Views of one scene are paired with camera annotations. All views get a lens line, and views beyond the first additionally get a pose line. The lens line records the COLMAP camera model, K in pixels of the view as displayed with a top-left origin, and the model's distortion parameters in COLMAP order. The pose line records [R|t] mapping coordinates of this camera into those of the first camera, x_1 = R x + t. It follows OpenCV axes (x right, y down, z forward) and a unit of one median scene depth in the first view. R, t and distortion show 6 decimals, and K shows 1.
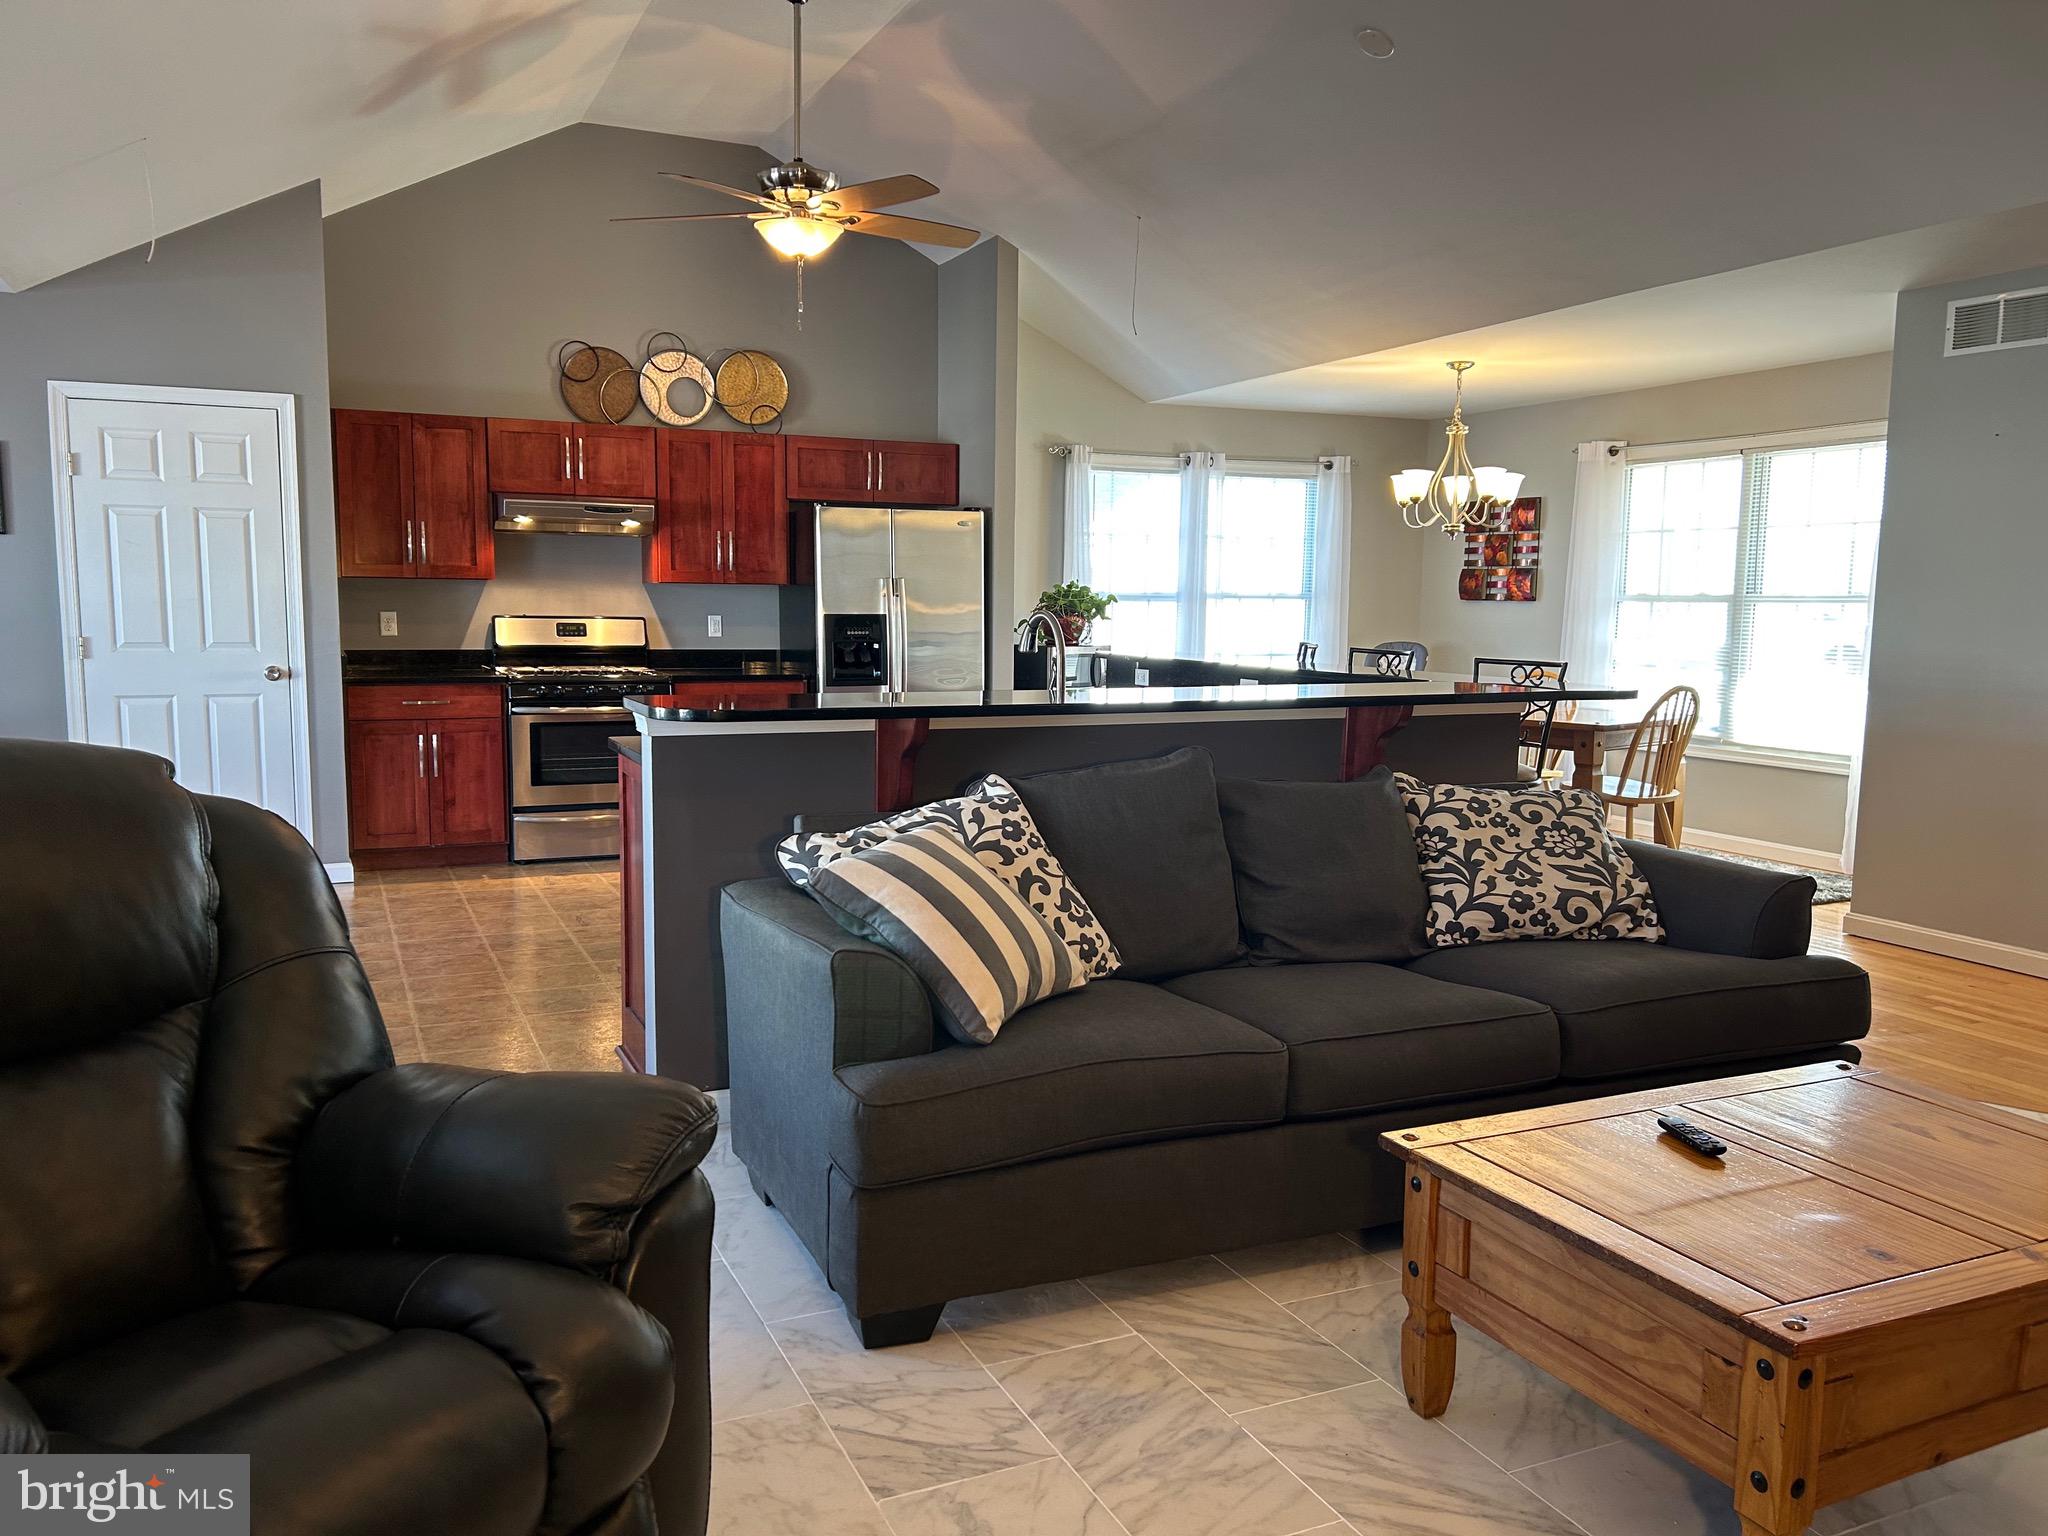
lens RADIAL K [[1538.6, 0, 1009.0], [0, 1538.6, 776.6], [0, 0, 1]] dist [0.053439, -0.050722]
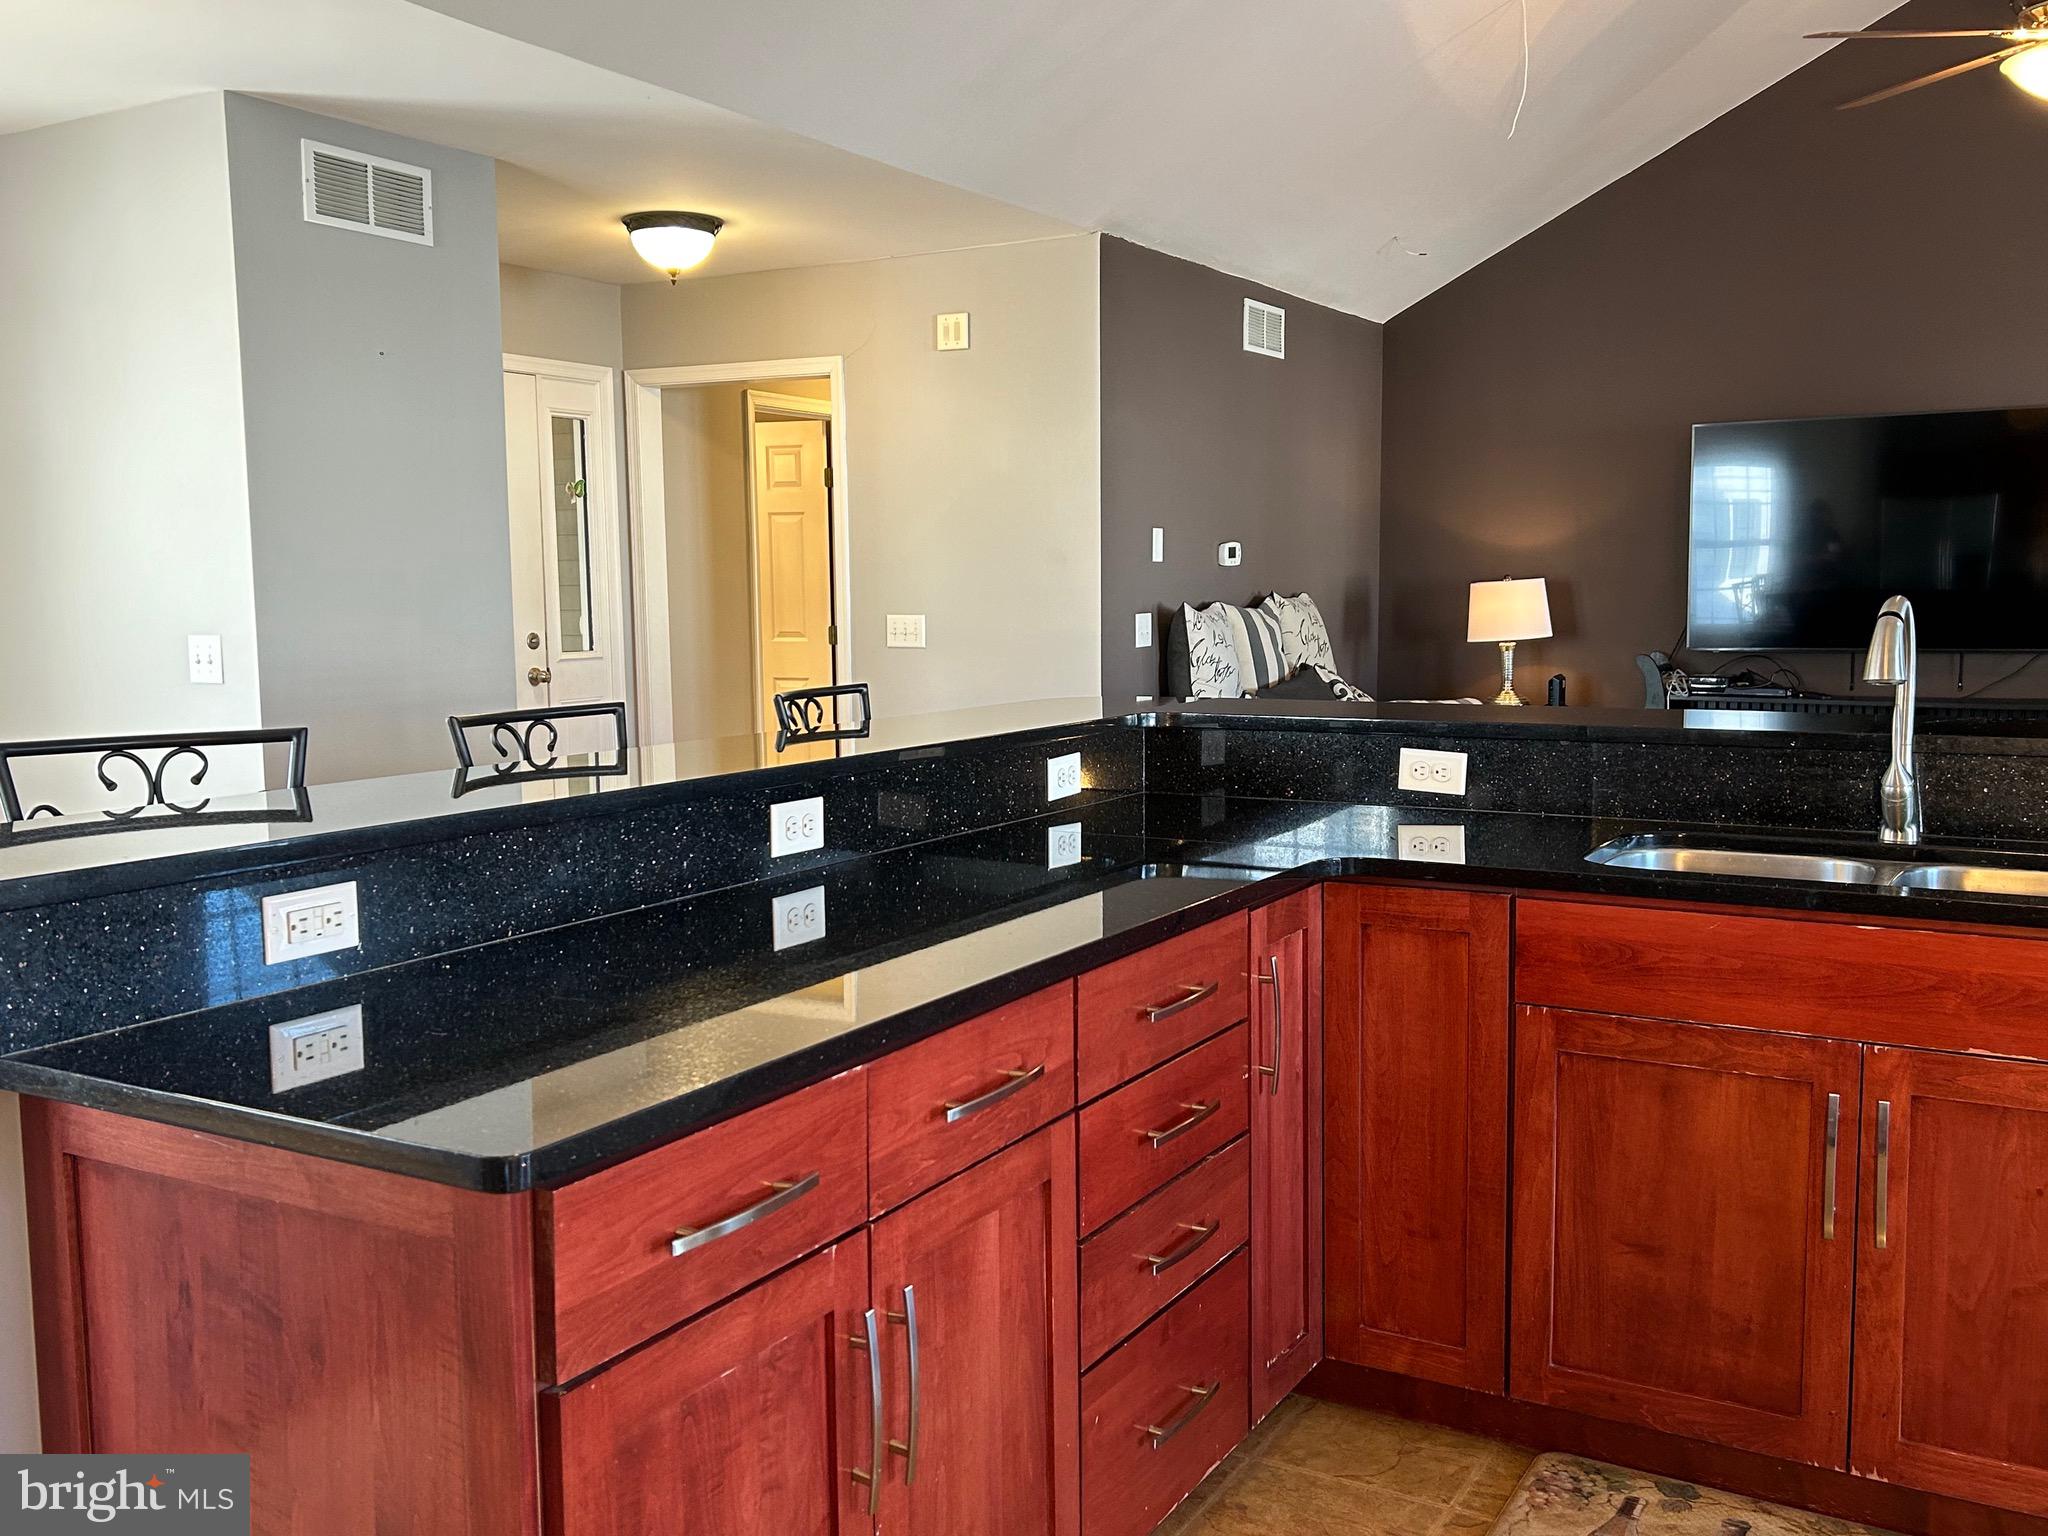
lens RADIAL K [[1818.3, 0, 1011.6], [0, 1818.3, 773.8], [0, 0, 1]] dist [0.085726, -0.115781]
pose [[-0.579398, -0.092267, 0.809805, -0.173771], [0.101016, 0.977782, 0.183681, -0.107602], [-0.808761, 0.188228, -0.557204, 0.884899]]
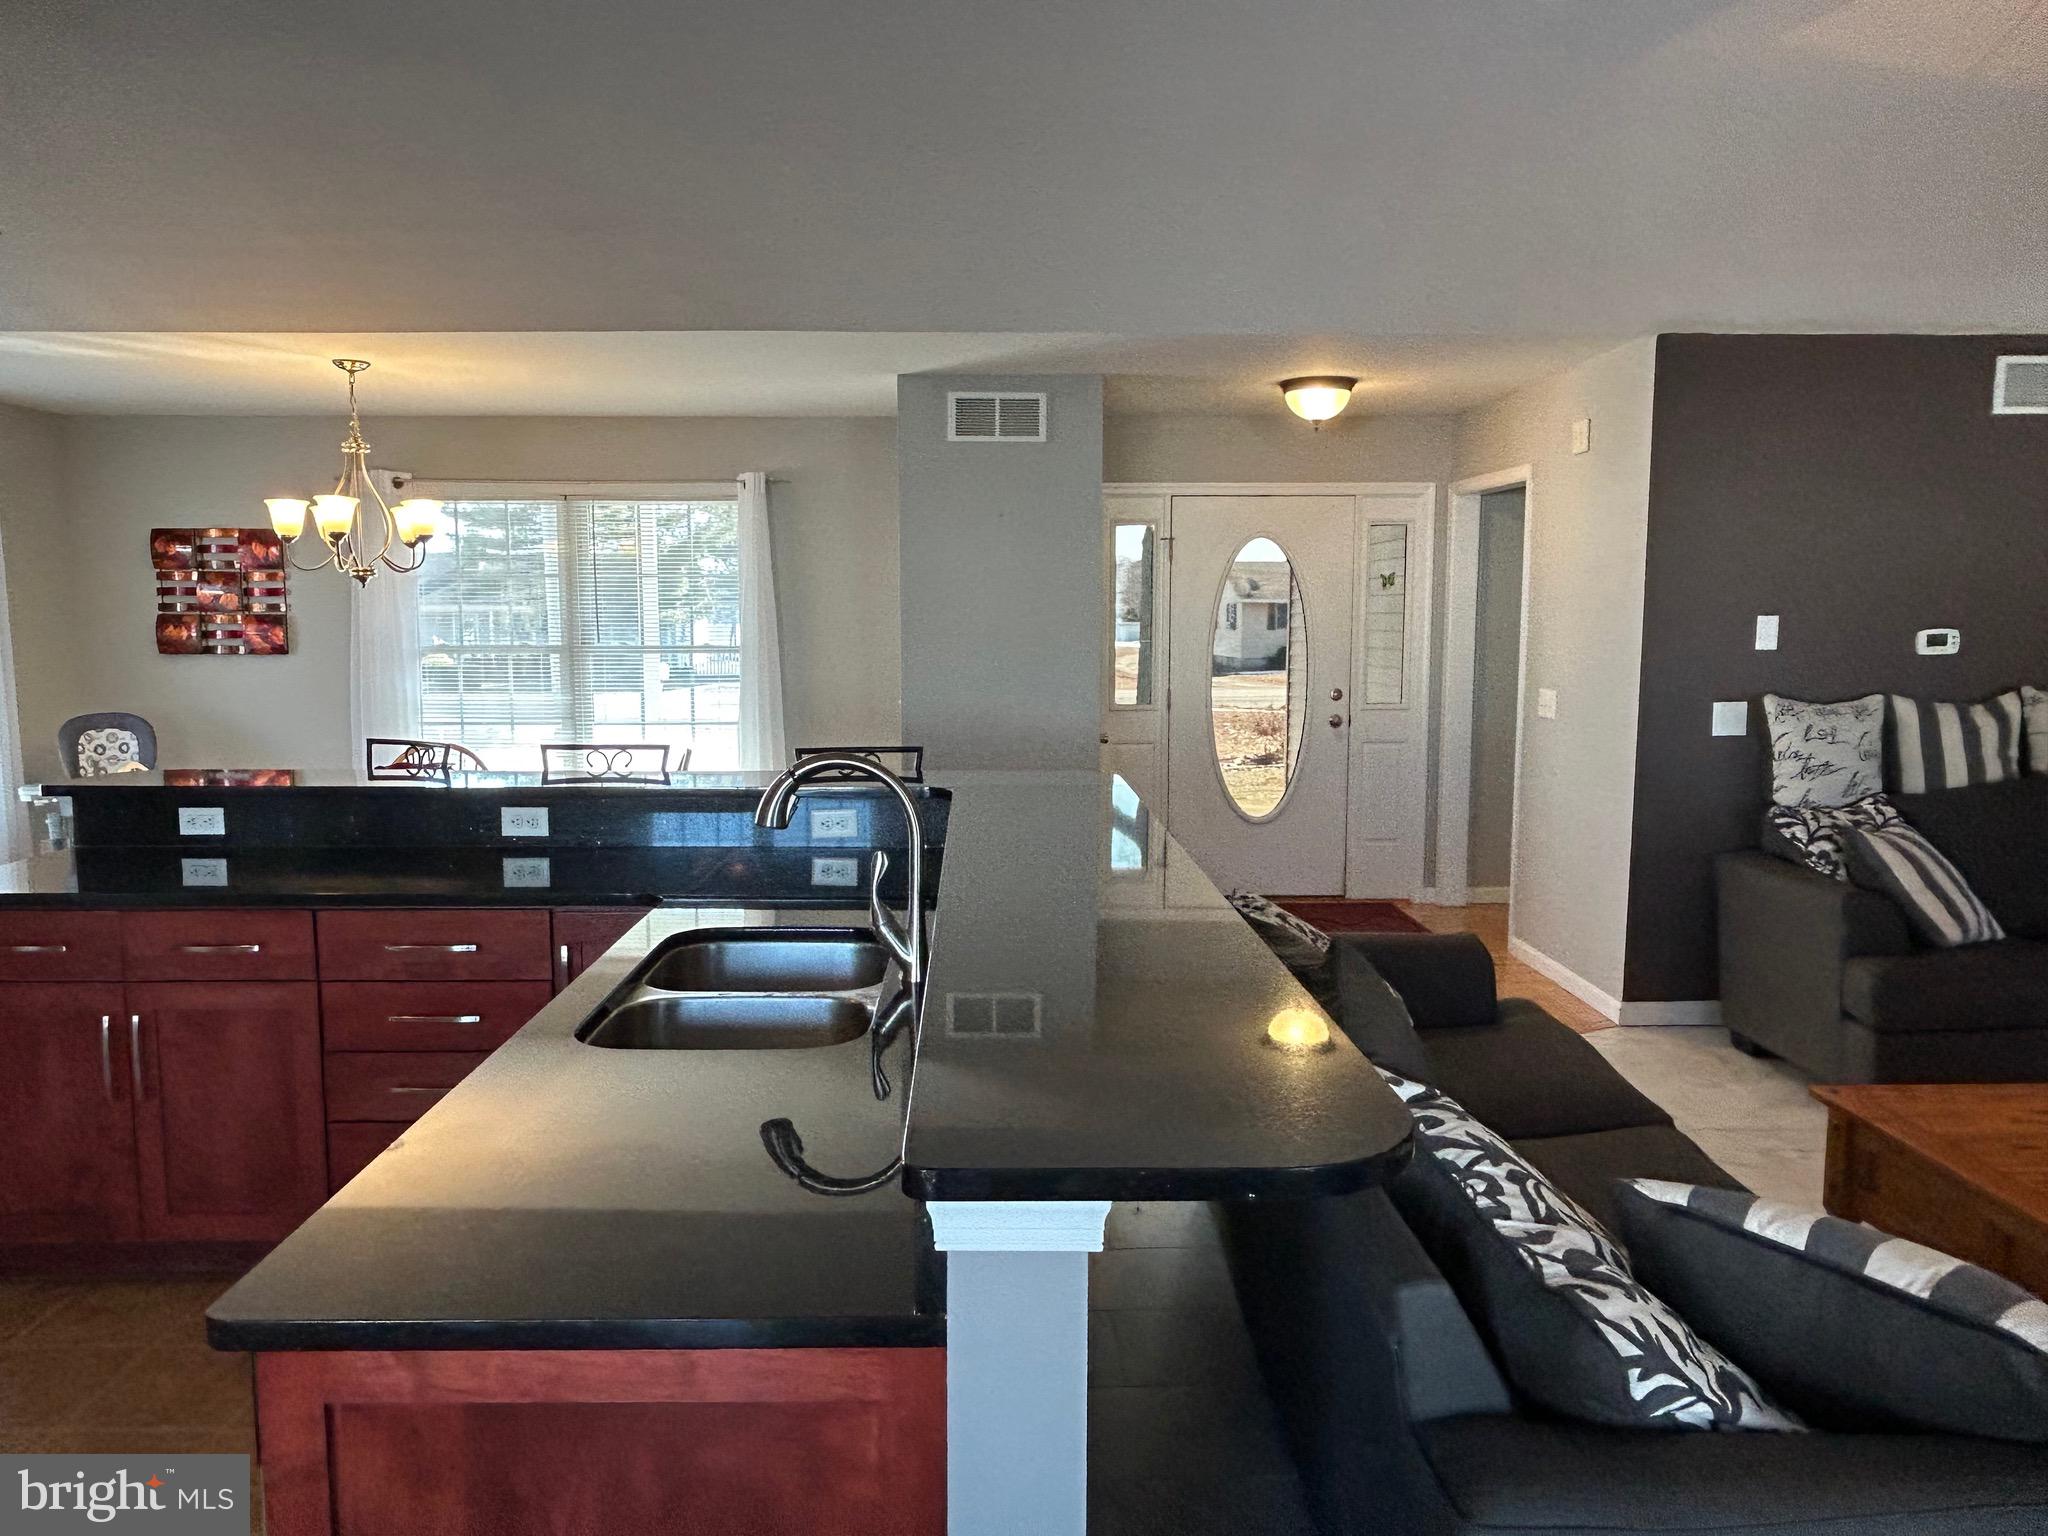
lens RADIAL K [[1413.4, 0, 1011.7], [0, 1413.4, 770.2], [0, 0, 1]] dist [0.002388, -0.013711]
pose [[0.389421, -0.111838, 0.914245, -0.240862], [0.113150, 0.990891, 0.073018, -0.073649], [-0.914083, 0.075012, 0.398528, 0.406909]]
